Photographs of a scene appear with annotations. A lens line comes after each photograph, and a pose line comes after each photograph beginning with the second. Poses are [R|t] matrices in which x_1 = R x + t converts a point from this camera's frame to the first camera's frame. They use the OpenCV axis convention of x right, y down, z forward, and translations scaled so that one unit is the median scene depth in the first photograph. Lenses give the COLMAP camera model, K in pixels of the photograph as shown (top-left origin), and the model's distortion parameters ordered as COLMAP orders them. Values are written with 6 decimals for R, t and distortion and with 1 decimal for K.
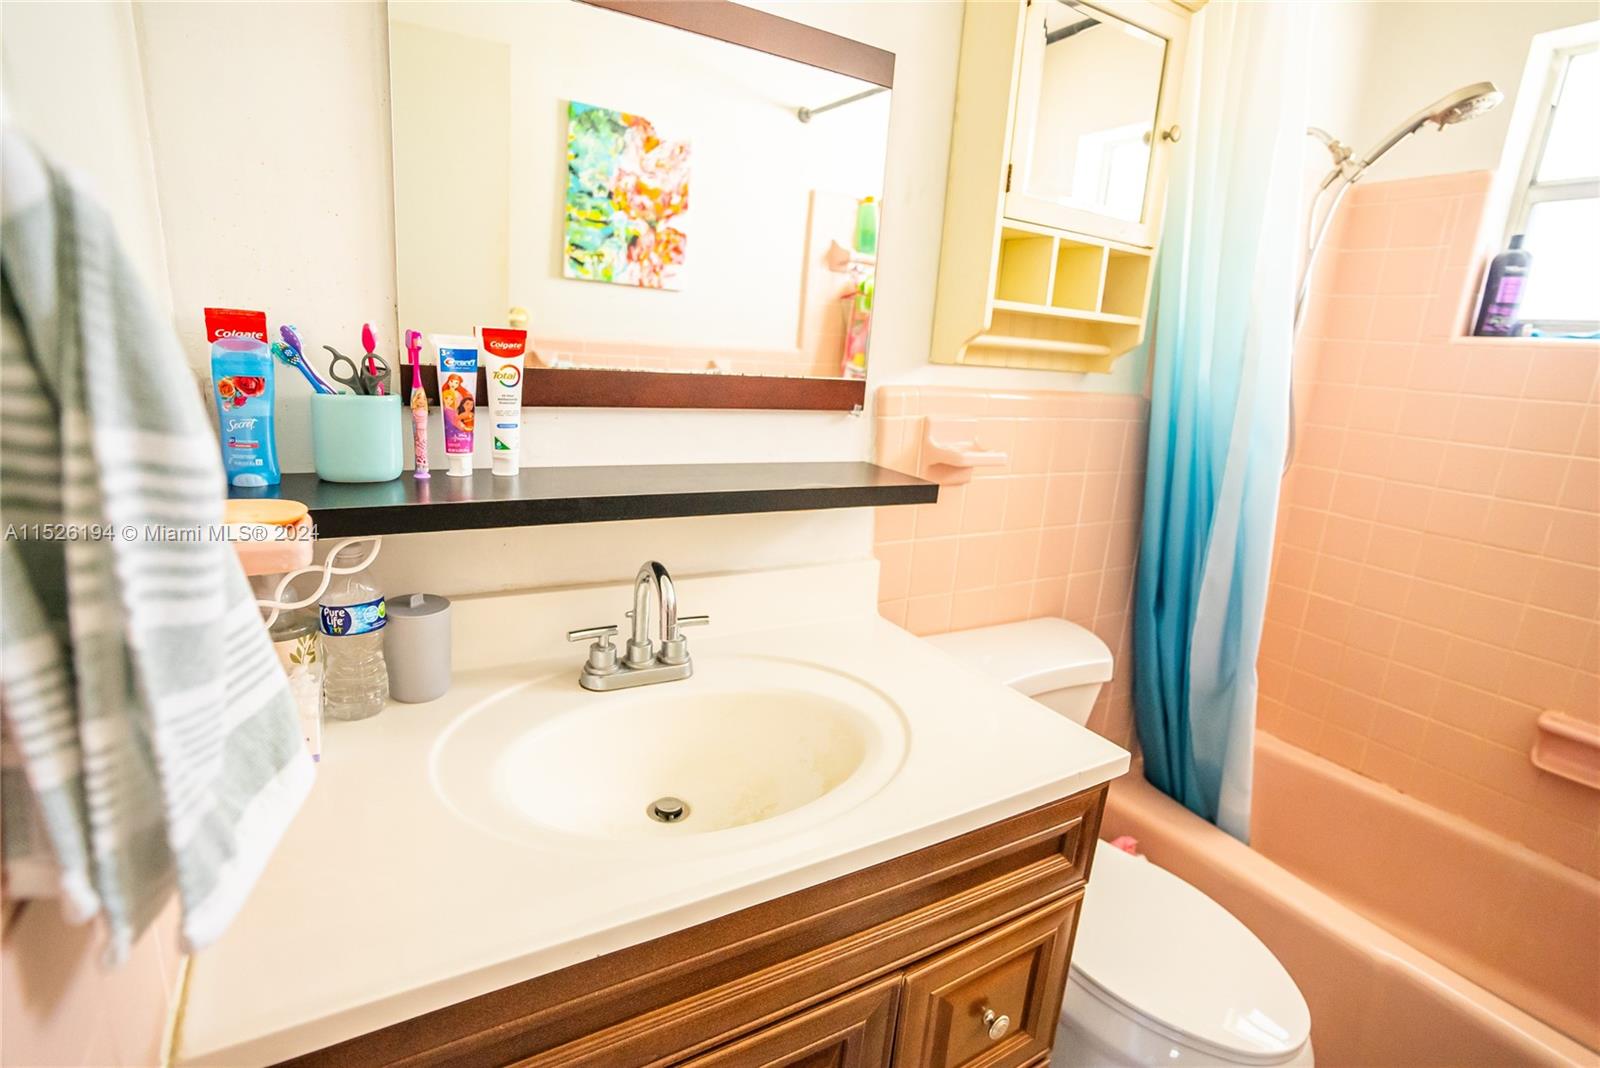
lens RADIAL K [[784.9, 0, 800.1], [0, 784.9, 537.6], [0, 0, 1]] dist [-0.090684, 0.045983]
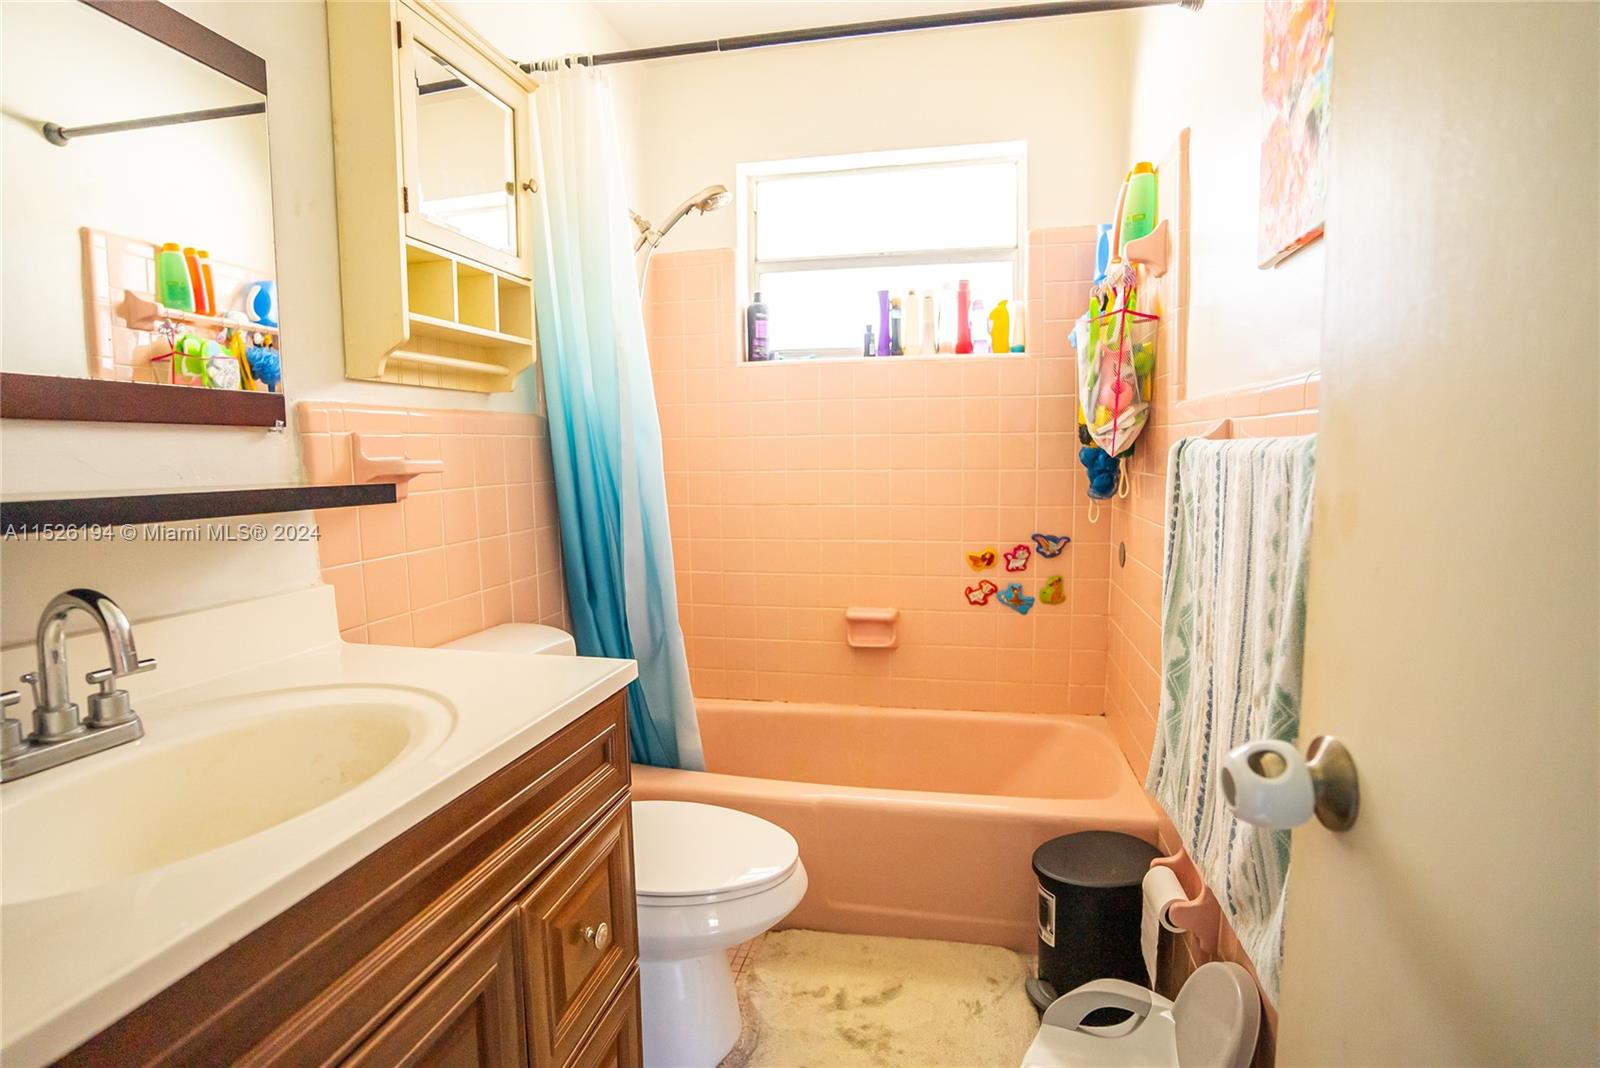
lens RADIAL K [[784.9, 0, 800.1], [0, 784.9, 537.6], [0, 0, 1]] dist [-0.090684, 0.045983]
pose [[0.687901, -0.155559, 0.708938, -0.145345], [0.234701, 0.971960, -0.014464, 0.112802], [-0.686809, 0.176338, 0.705122, -0.040393]]
